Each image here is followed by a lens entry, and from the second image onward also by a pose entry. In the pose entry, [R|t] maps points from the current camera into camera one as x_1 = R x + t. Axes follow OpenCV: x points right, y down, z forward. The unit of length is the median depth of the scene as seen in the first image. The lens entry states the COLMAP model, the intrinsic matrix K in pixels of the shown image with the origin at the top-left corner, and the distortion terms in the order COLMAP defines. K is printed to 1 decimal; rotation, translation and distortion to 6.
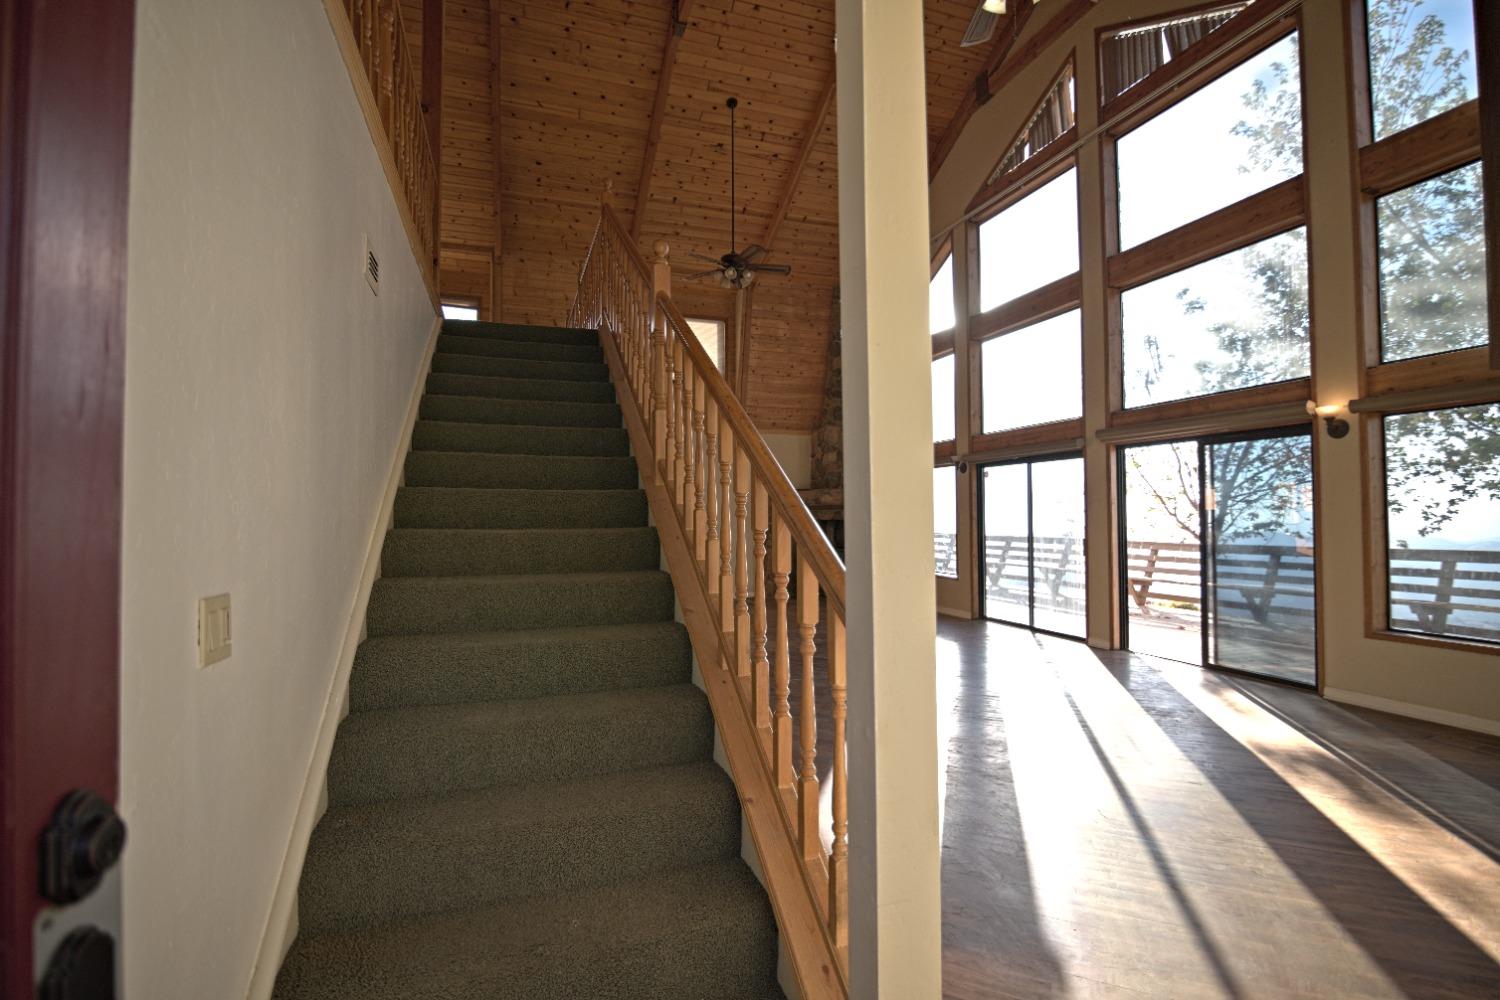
lens RADIAL K [[687.1, 0, 750.0], [0, 687.1, 500.0], [0, 0, 1]] dist [-0.019876, 0.000310]
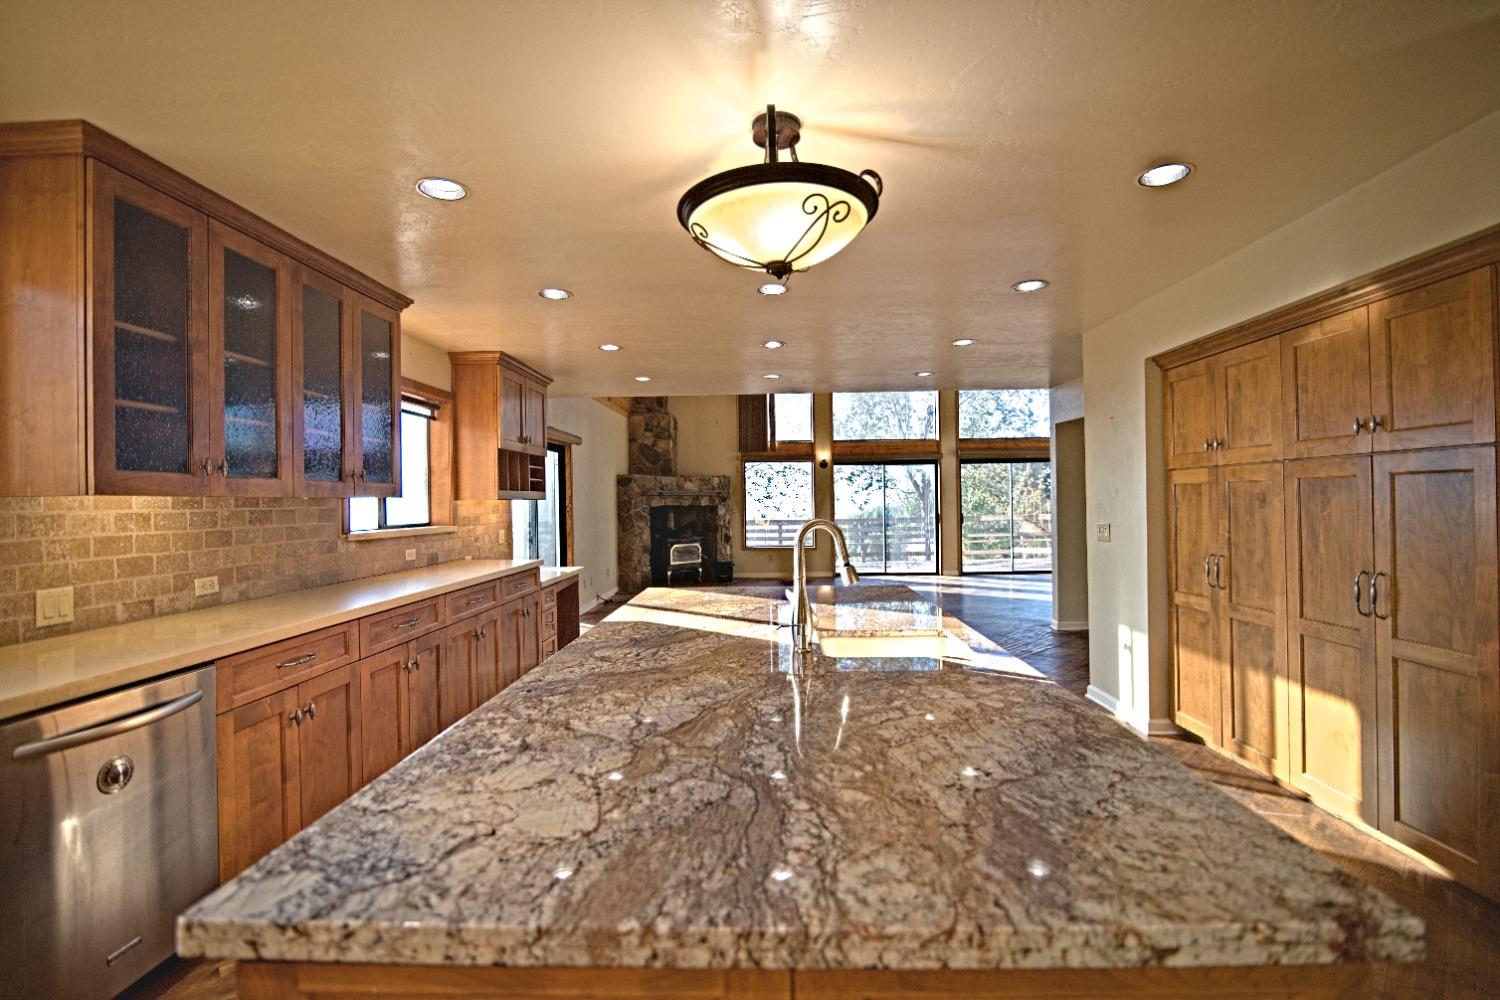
lens RADIAL K [[687.1, 0, 750.0], [0, 687.1, 500.0], [0, 0, 1]] dist [-0.019876, 0.000310]
pose [[0.356828, 0.007148, 0.934143, -0.733977], [-0.019284, 0.999814, -0.000284, 0.014553], [-0.933971, -0.017913, 0.356900, 0.562598]]
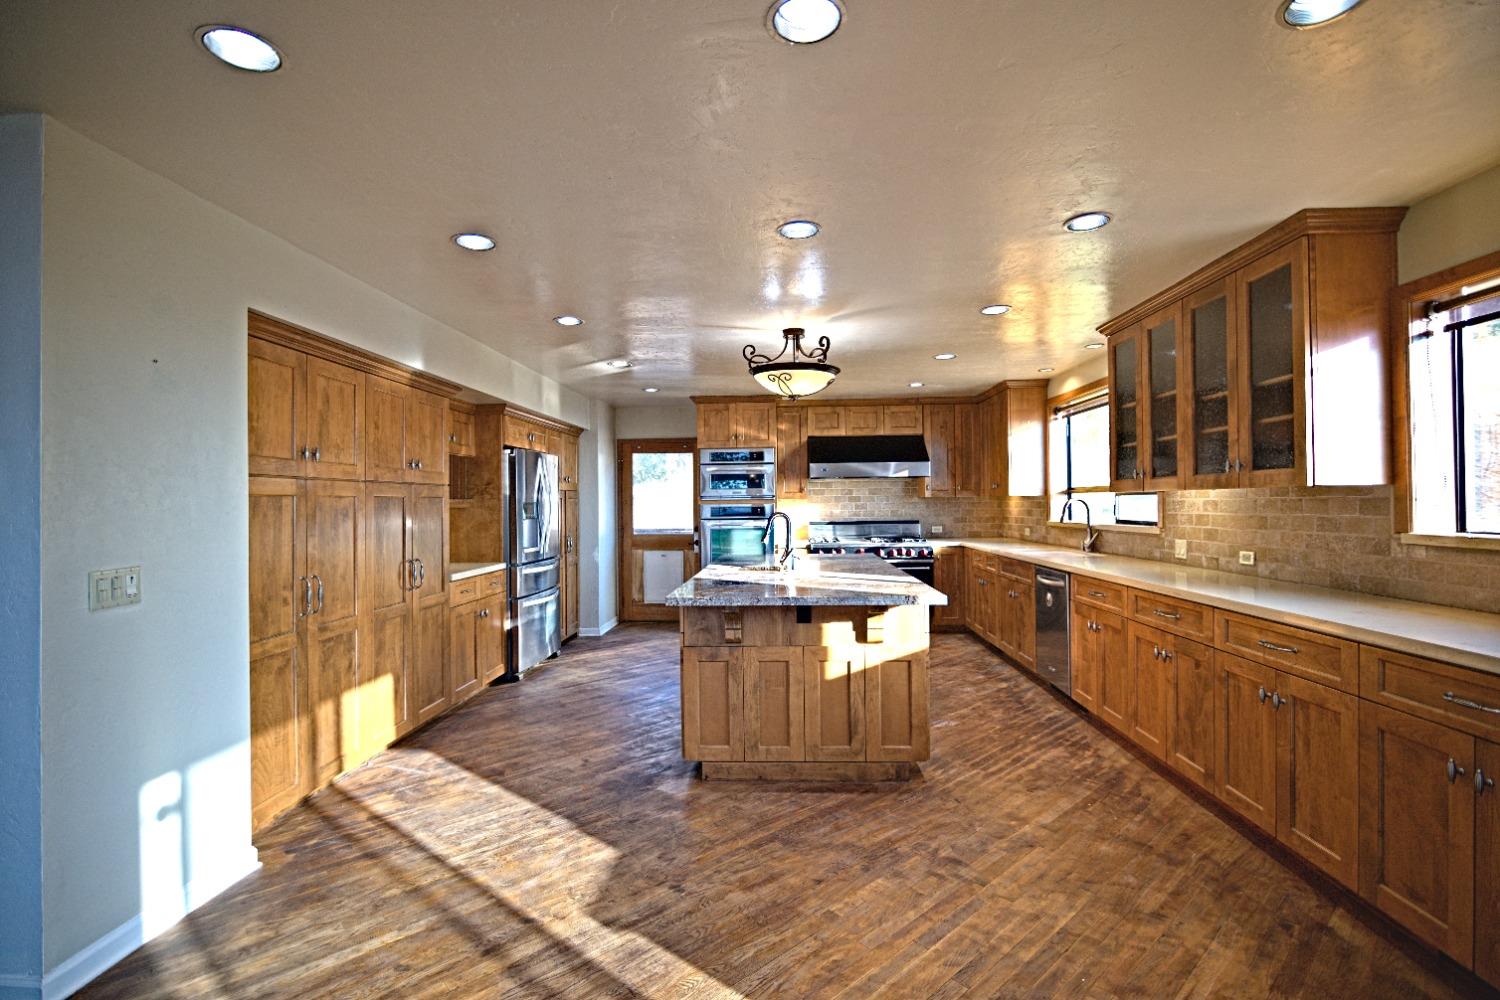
lens RADIAL K [[687.1, 0, 750.0], [0, 687.1, 500.0], [0, 0, 1]] dist [-0.019876, 0.000310]
pose [[-0.368763, 0.008577, -0.929484, -0.168726], [0.046097, 0.998896, -0.009071, 0.014847], [0.928380, -0.046192, -0.368752, 0.746841]]
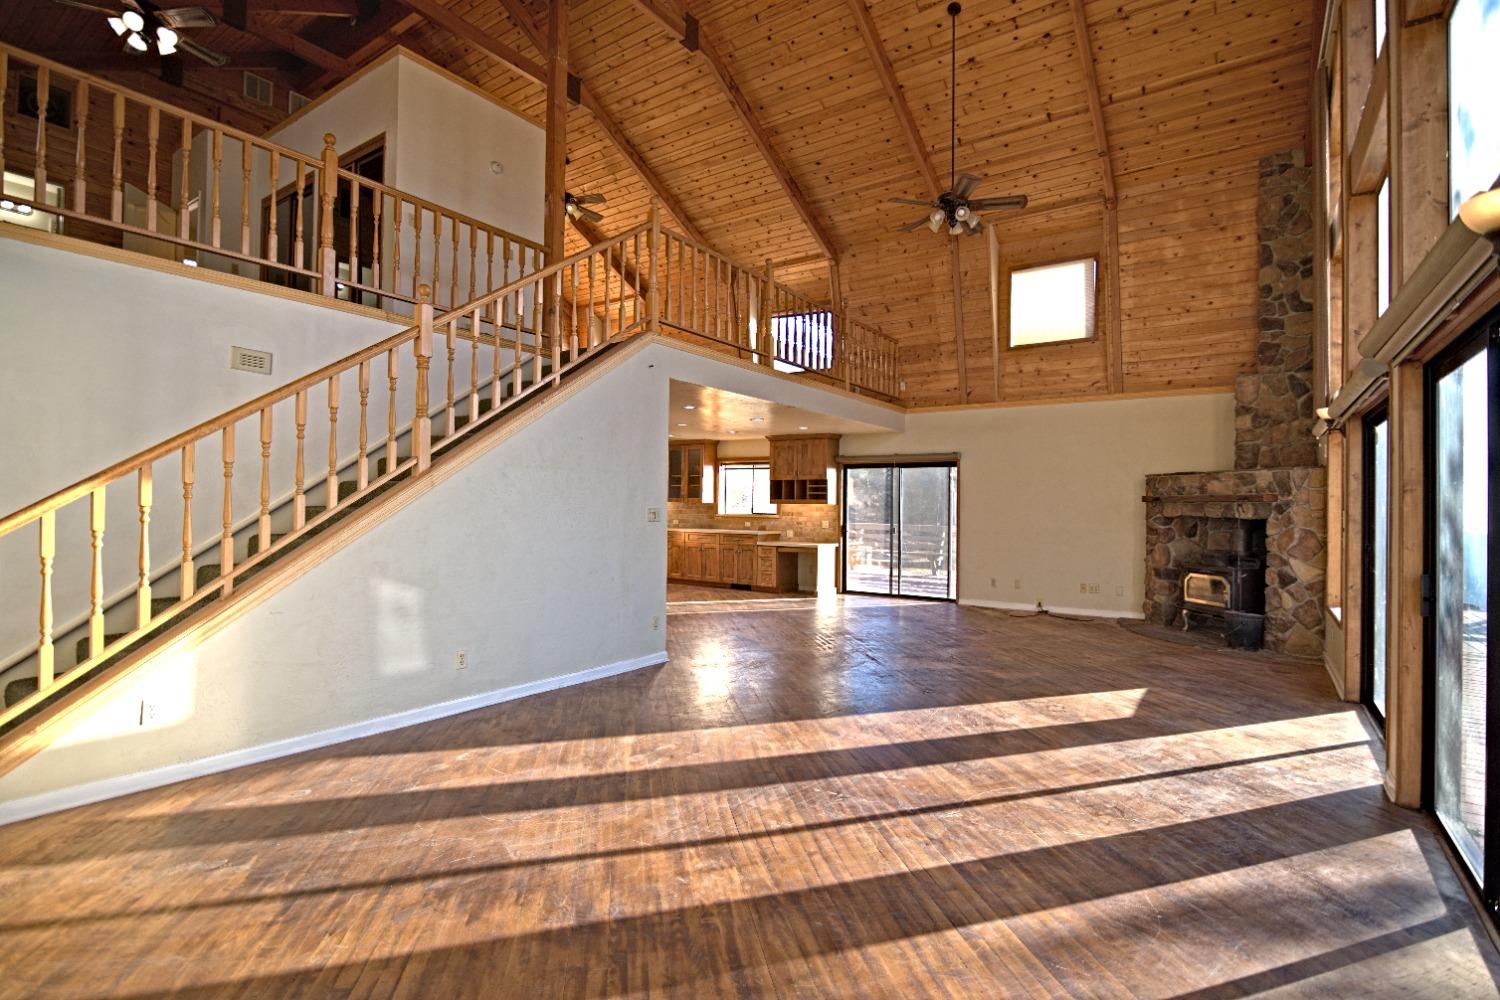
lens RADIAL K [[687.1, 0, 750.0], [0, 687.1, 500.0], [0, 0, 1]] dist [-0.019876, 0.000310]
pose [[0.576559, 0.014404, -0.816928, 0.454423], [0.014391, 0.999510, 0.027779, -0.016697], [0.816929, -0.027773, 0.576070, 0.279976]]
